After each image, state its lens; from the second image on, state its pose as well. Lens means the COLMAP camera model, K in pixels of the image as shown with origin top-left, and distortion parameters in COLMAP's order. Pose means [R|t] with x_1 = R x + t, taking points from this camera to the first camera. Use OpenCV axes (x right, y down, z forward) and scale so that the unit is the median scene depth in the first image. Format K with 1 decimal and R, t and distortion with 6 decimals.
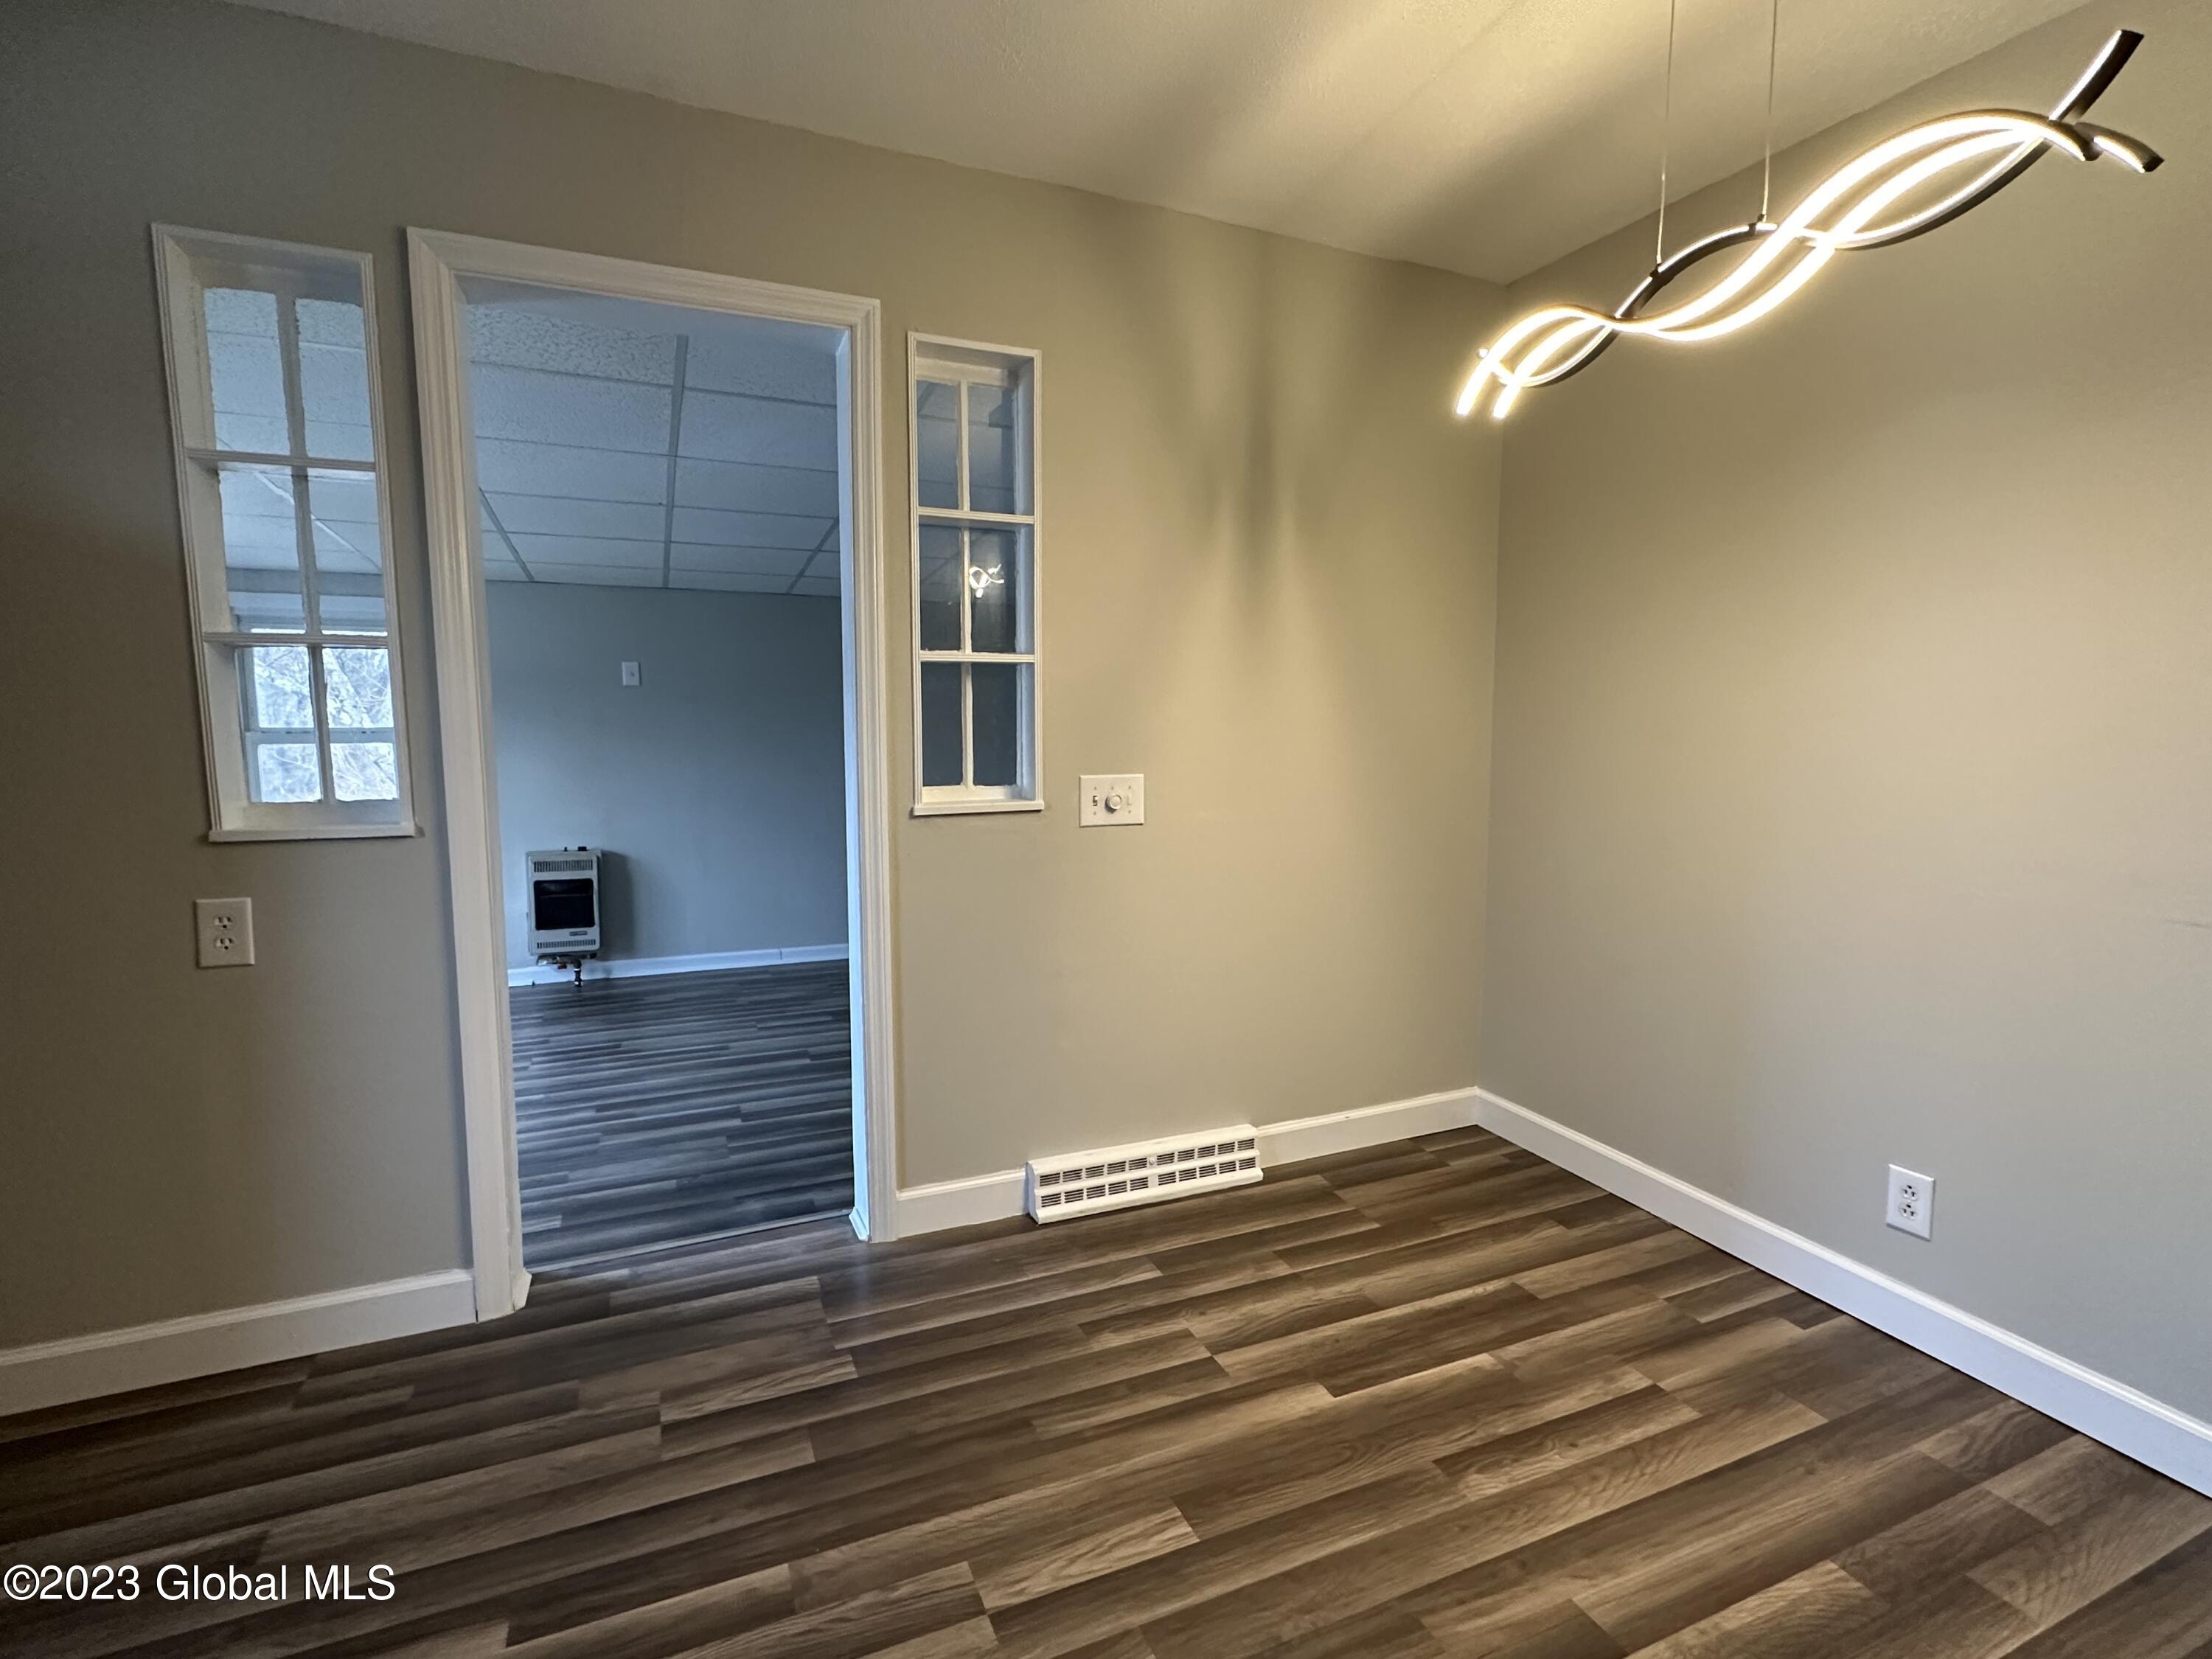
lens RADIAL K [[1041.3, 0, 1101.3], [0, 1041.3, 829.5], [0, 0, 1]] dist [-0.001249, 0.000474]
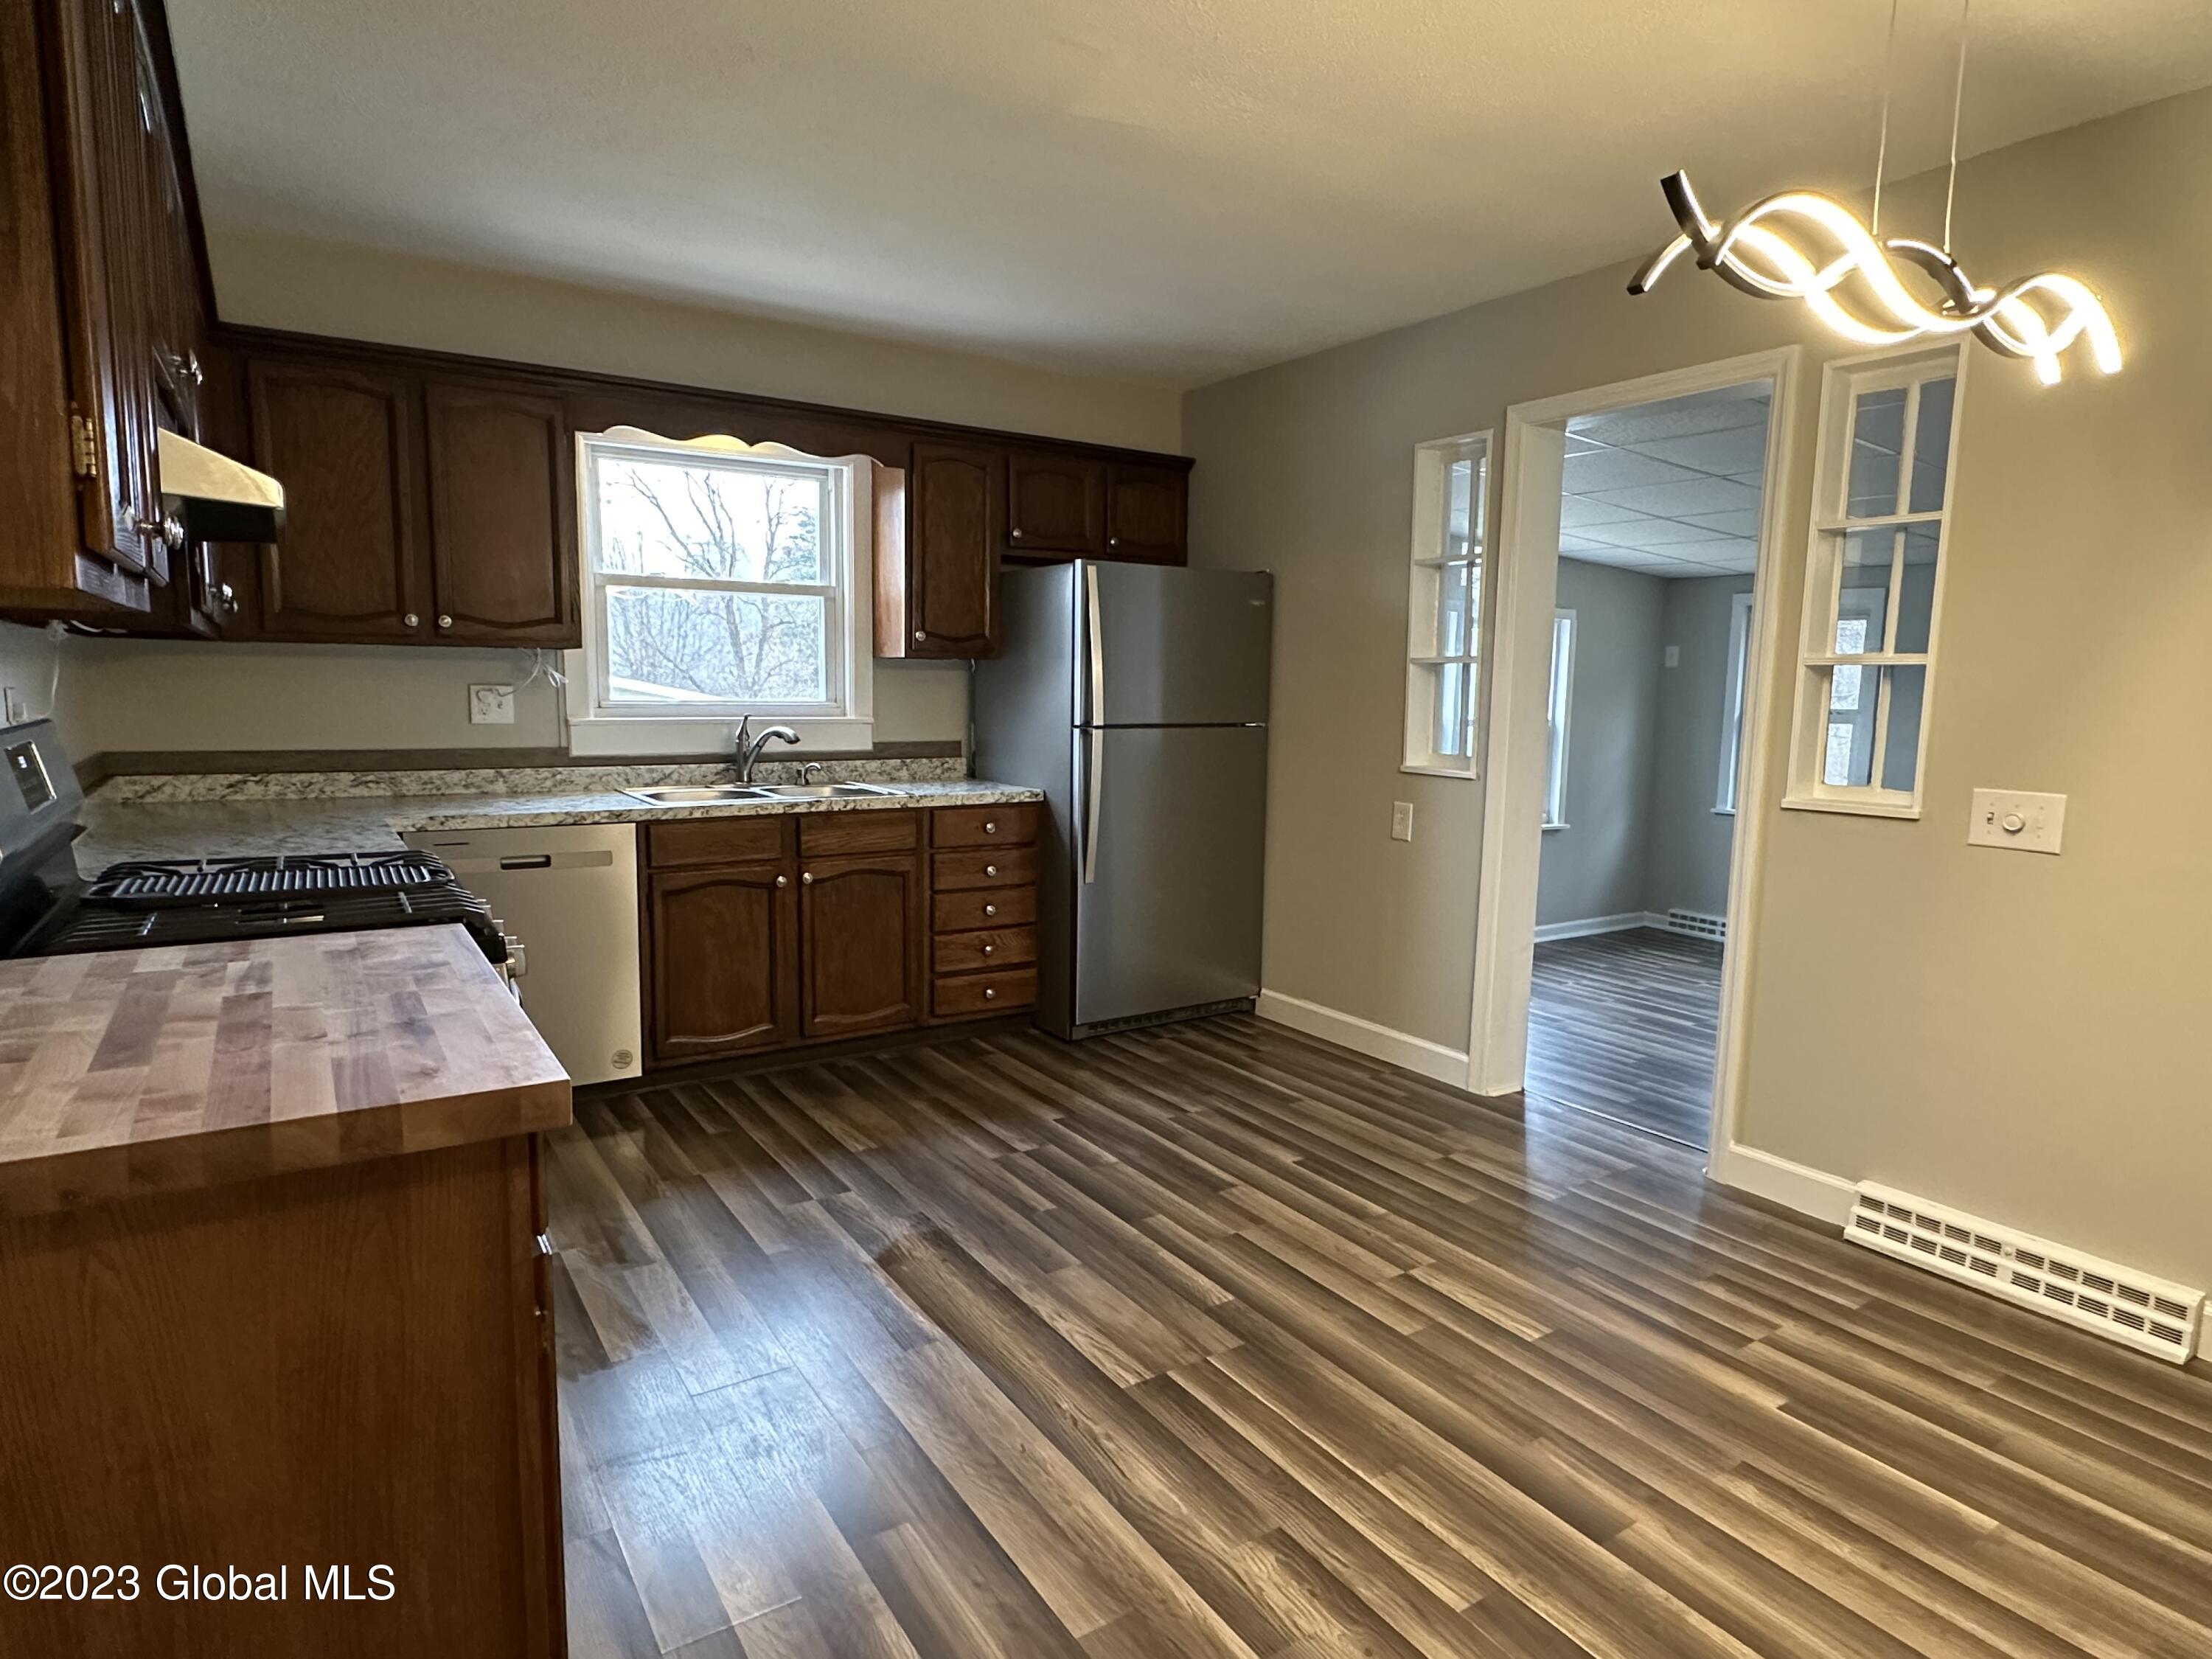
lens RADIAL K [[1228.8, 0, 1105.0], [0, 1228.8, 824.8], [0, 0, 1]] dist [-0.001267, -0.000876]
pose [[0.170977, 0.120908, -0.977828, 1.083751], [-0.116007, 0.988009, 0.101883, -0.050317], [0.978422, 0.096015, 0.182953, 0.085666]]
